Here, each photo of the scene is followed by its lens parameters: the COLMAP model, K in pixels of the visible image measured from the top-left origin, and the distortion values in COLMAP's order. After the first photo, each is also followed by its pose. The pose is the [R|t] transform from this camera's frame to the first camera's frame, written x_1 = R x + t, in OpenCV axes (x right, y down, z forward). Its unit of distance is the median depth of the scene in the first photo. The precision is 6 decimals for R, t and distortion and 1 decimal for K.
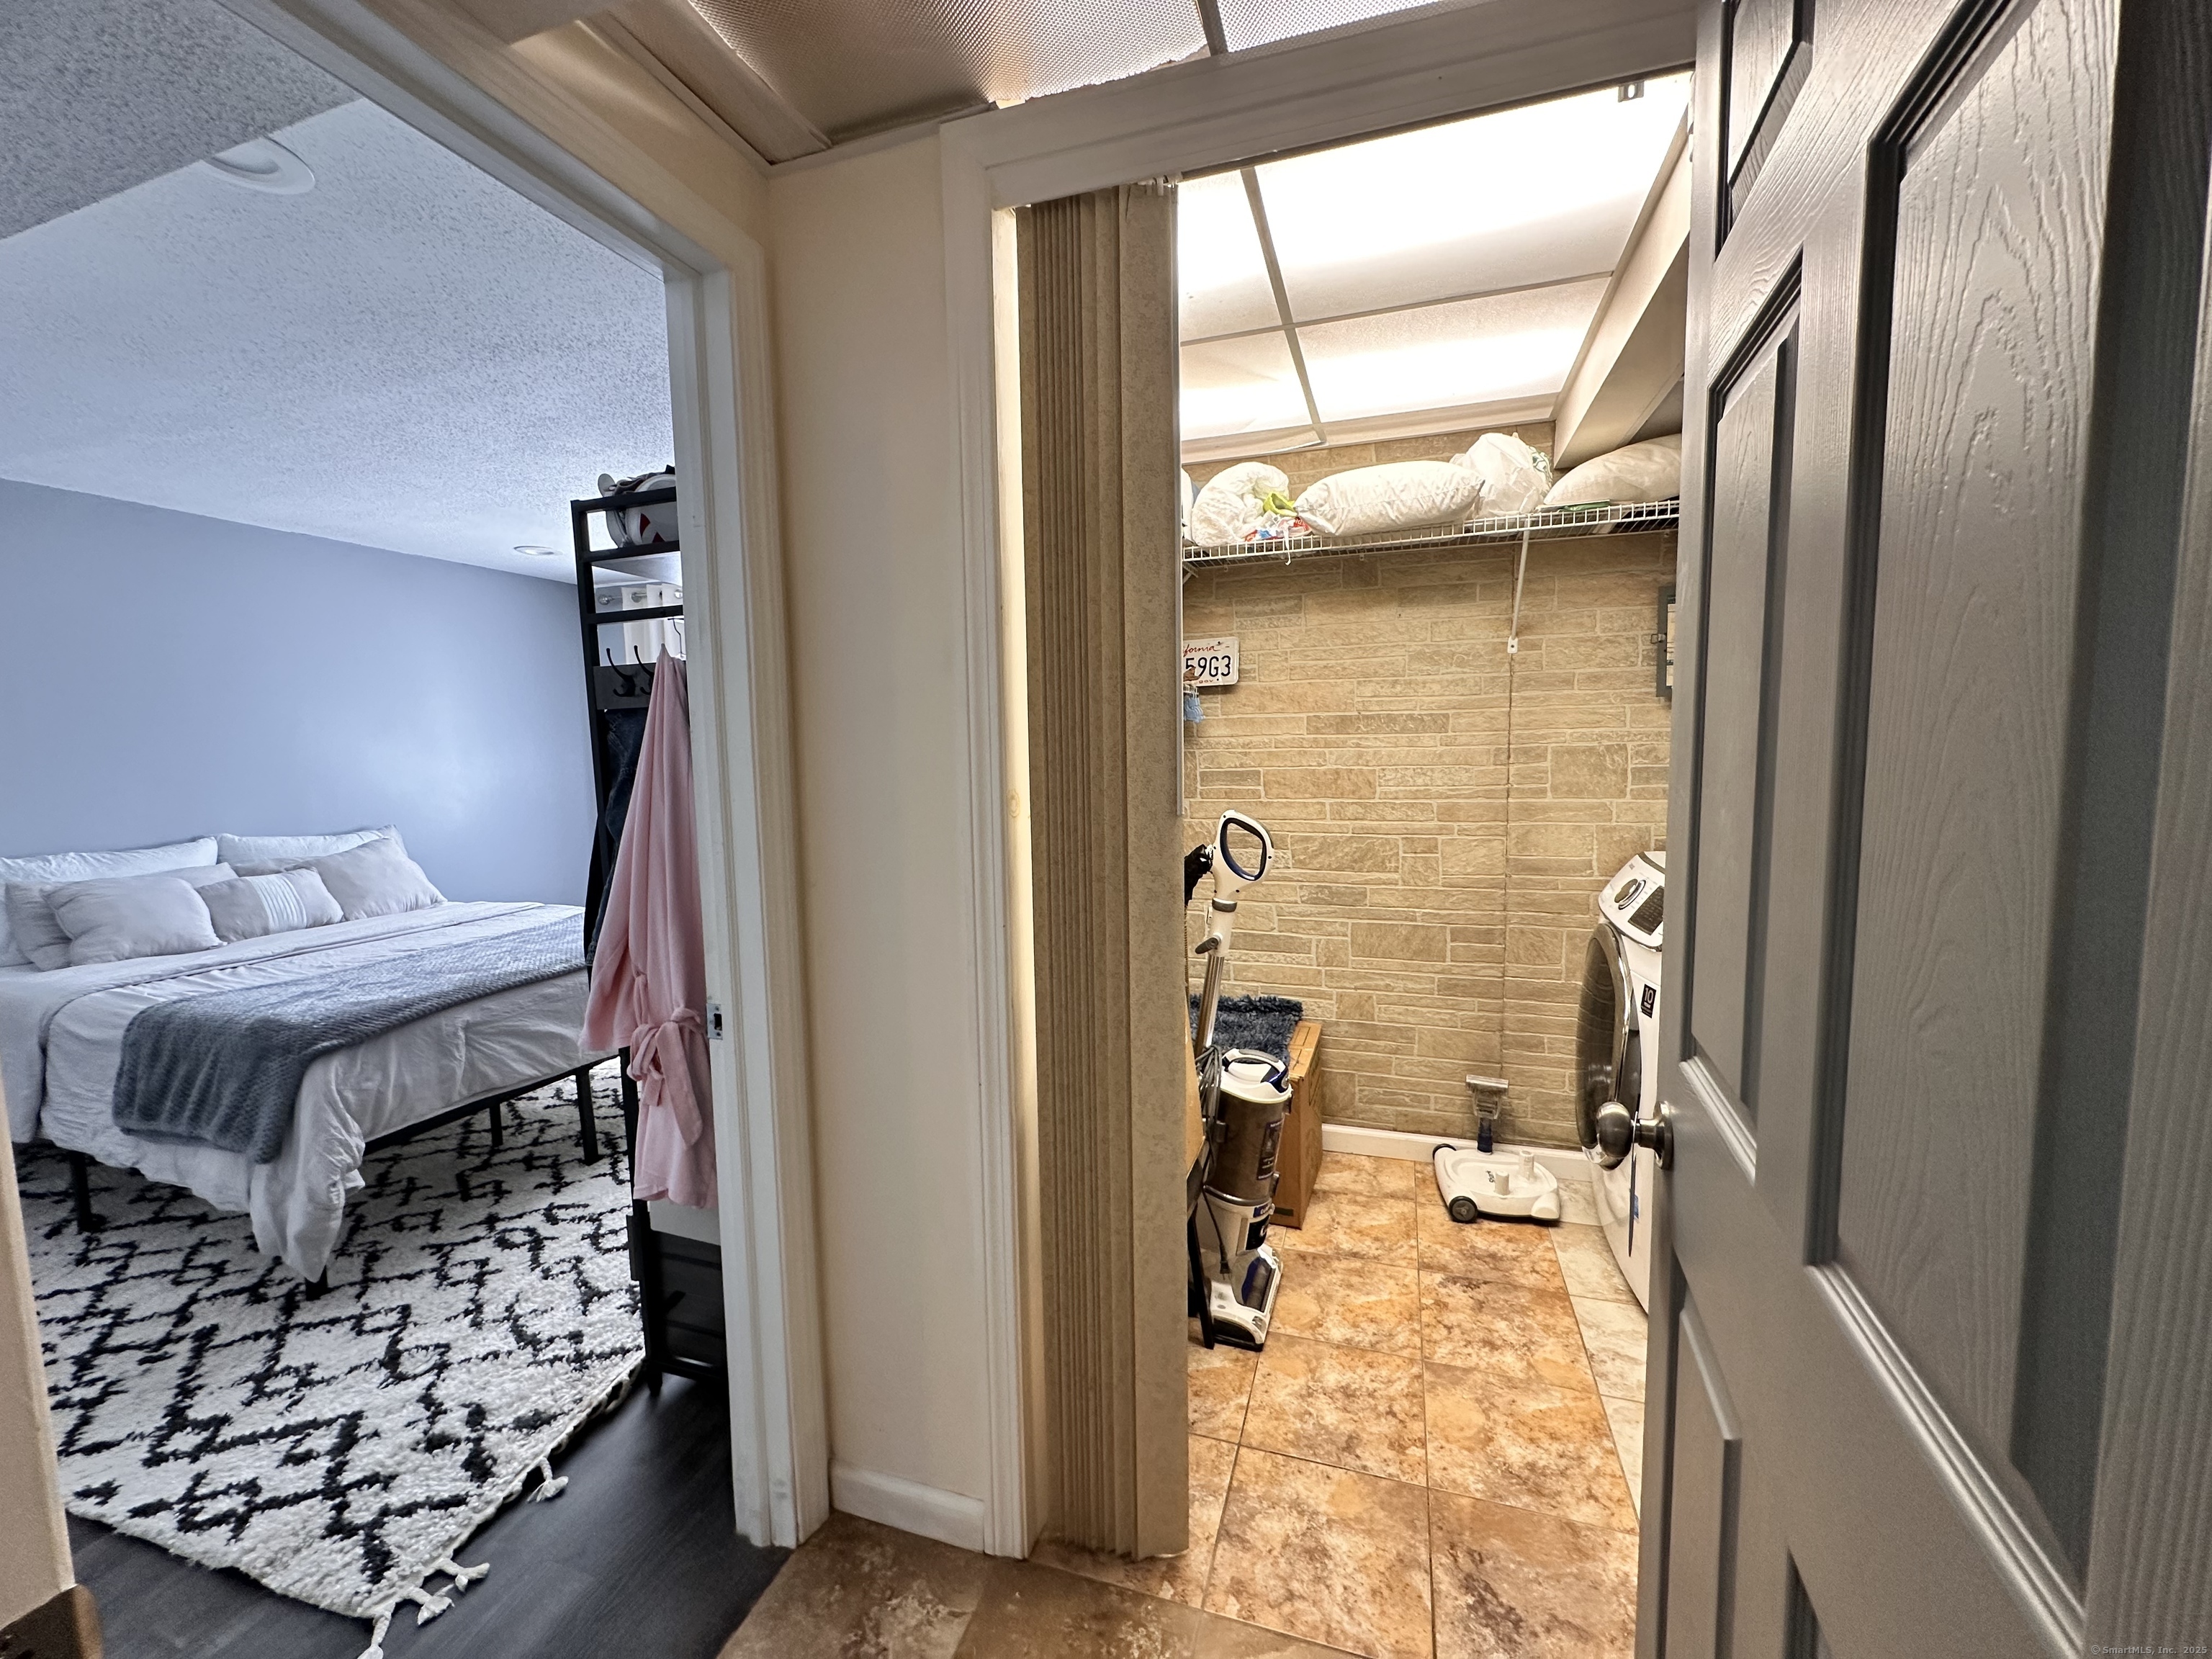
lens RADIAL K [[883.6, 0, 1110.0], [0, 883.6, 828.7], [0, 0, 1]] dist [-0.003556, 0.000717]
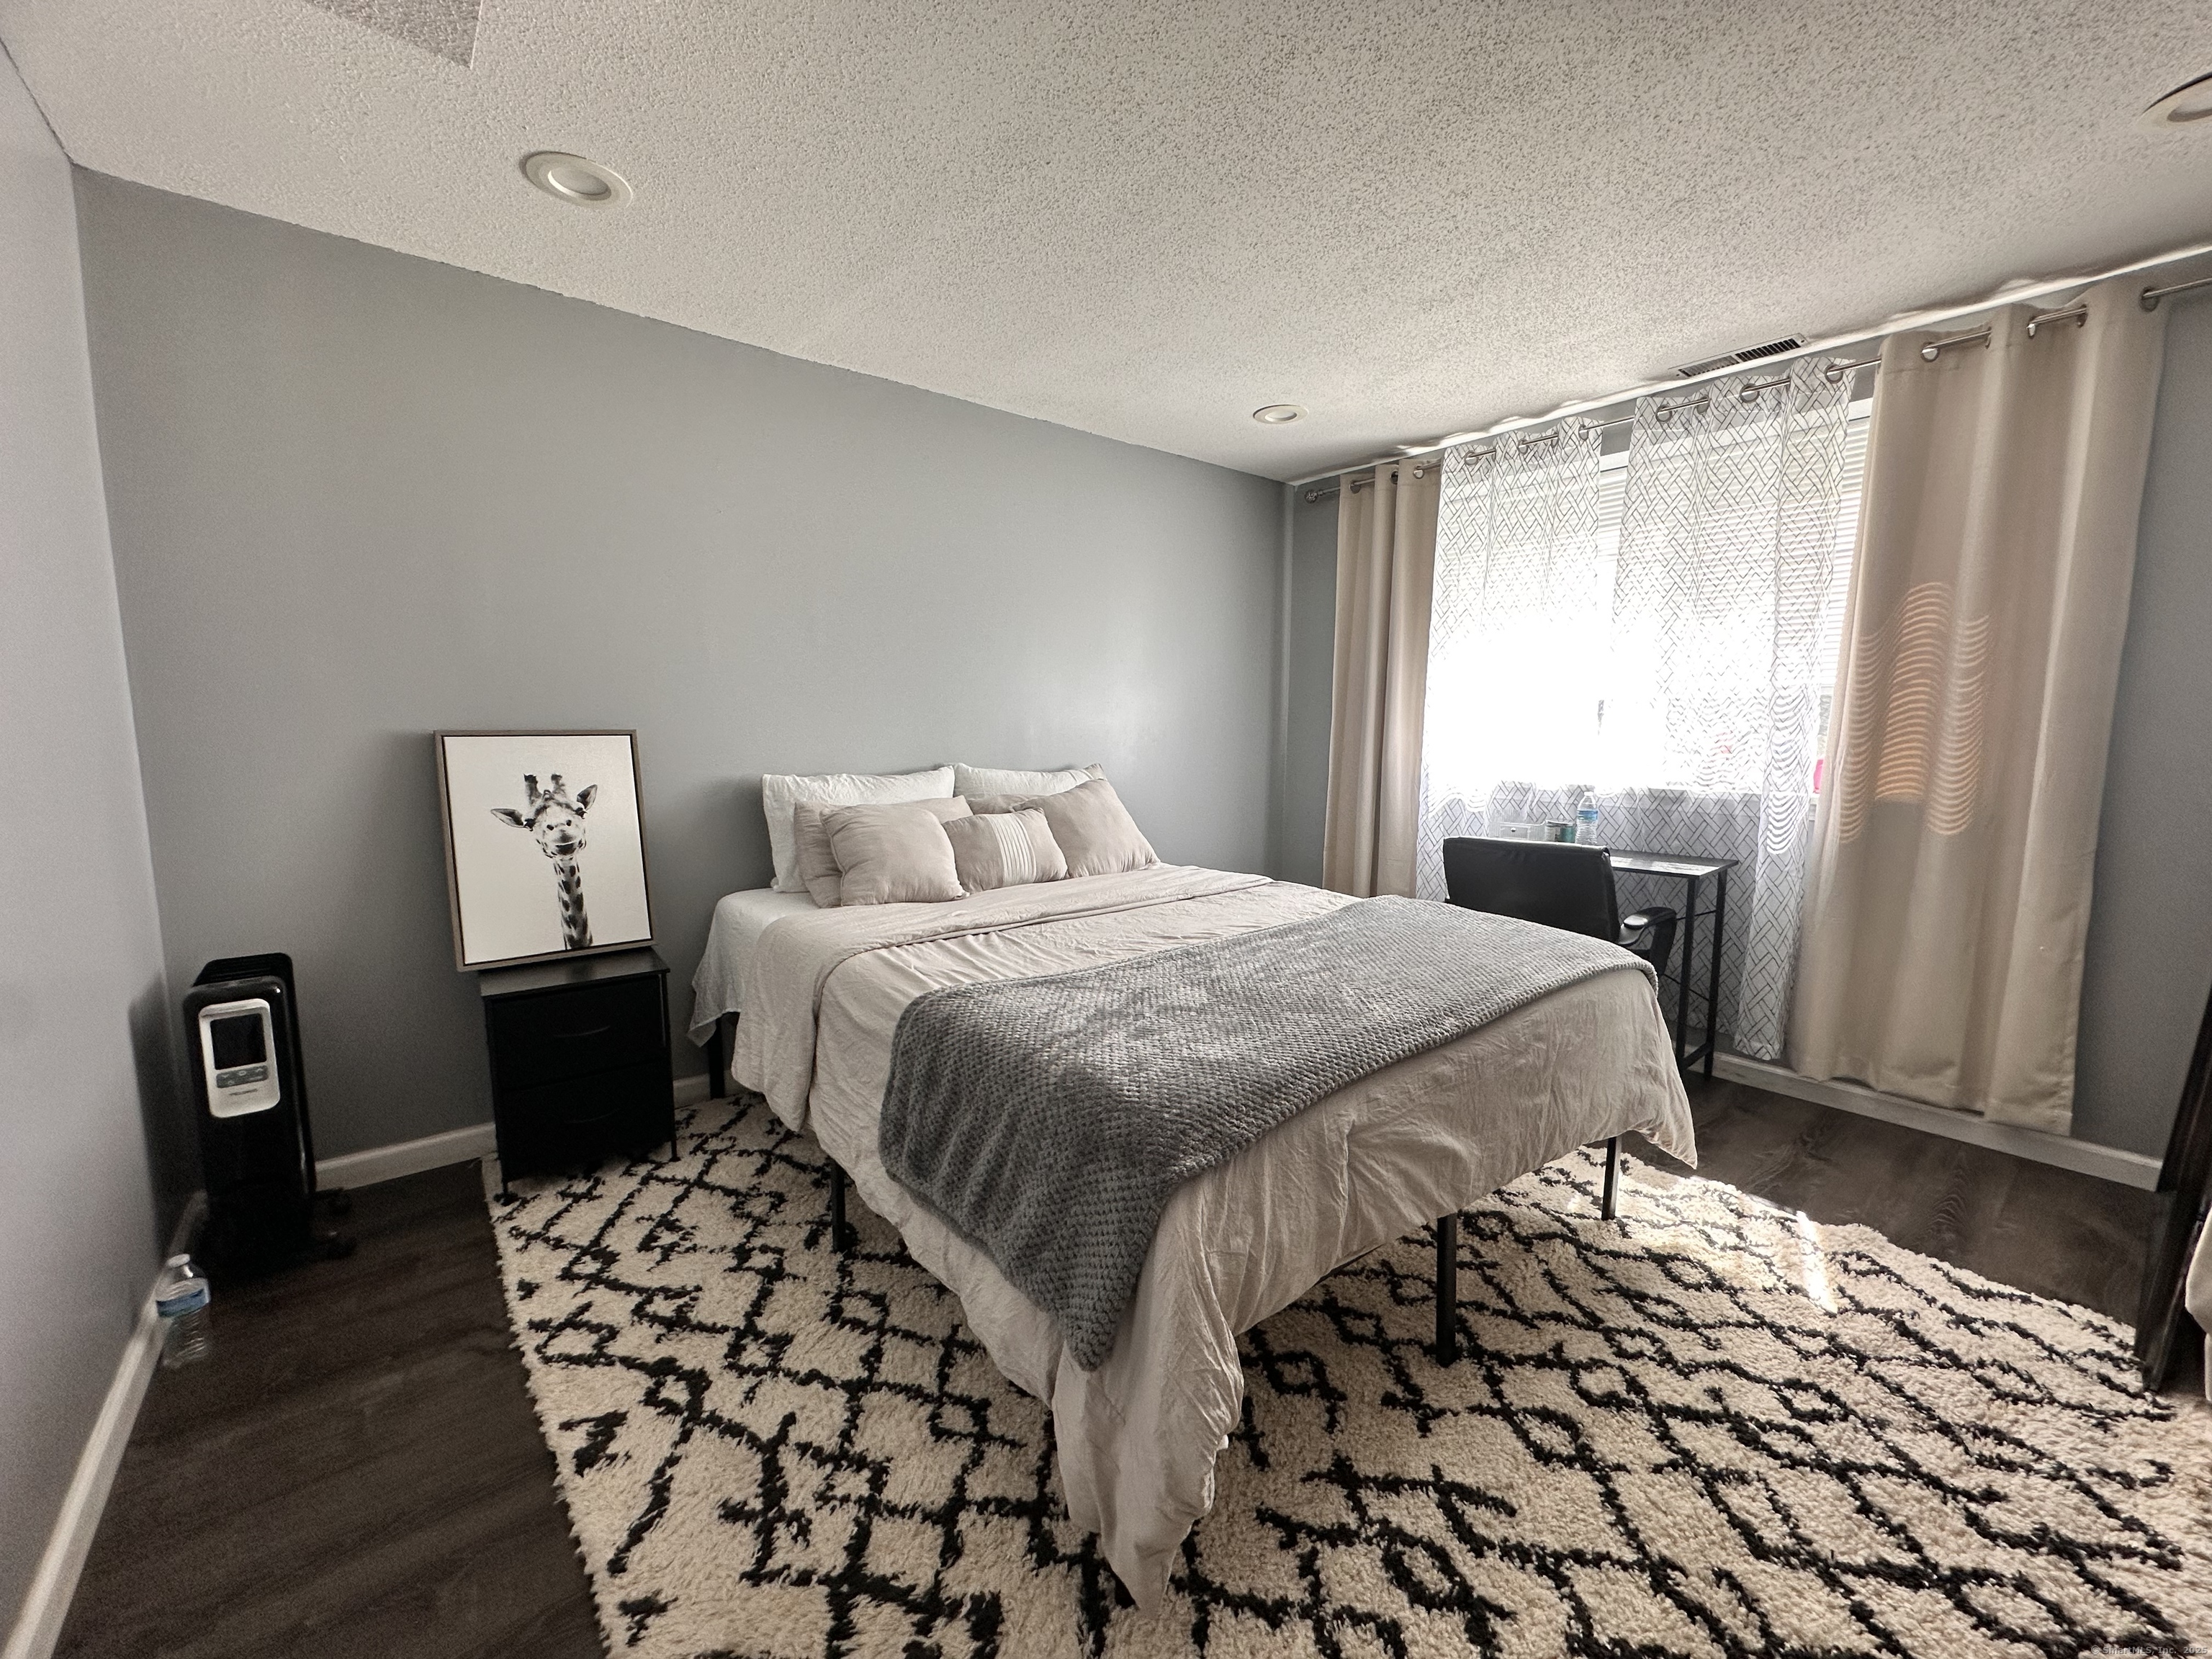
lens RADIAL K [[883.6, 0, 1103.1], [0, 883.6, 830.9], [0, 0, 1]] dist [-0.003556, 0.000717]
pose [[0.843070, 0.087003, -0.530720, -0.593795], [-0.069907, 0.996184, 0.052259, 0.025026], [0.533241, -0.006957, 0.845935, 0.472550]]
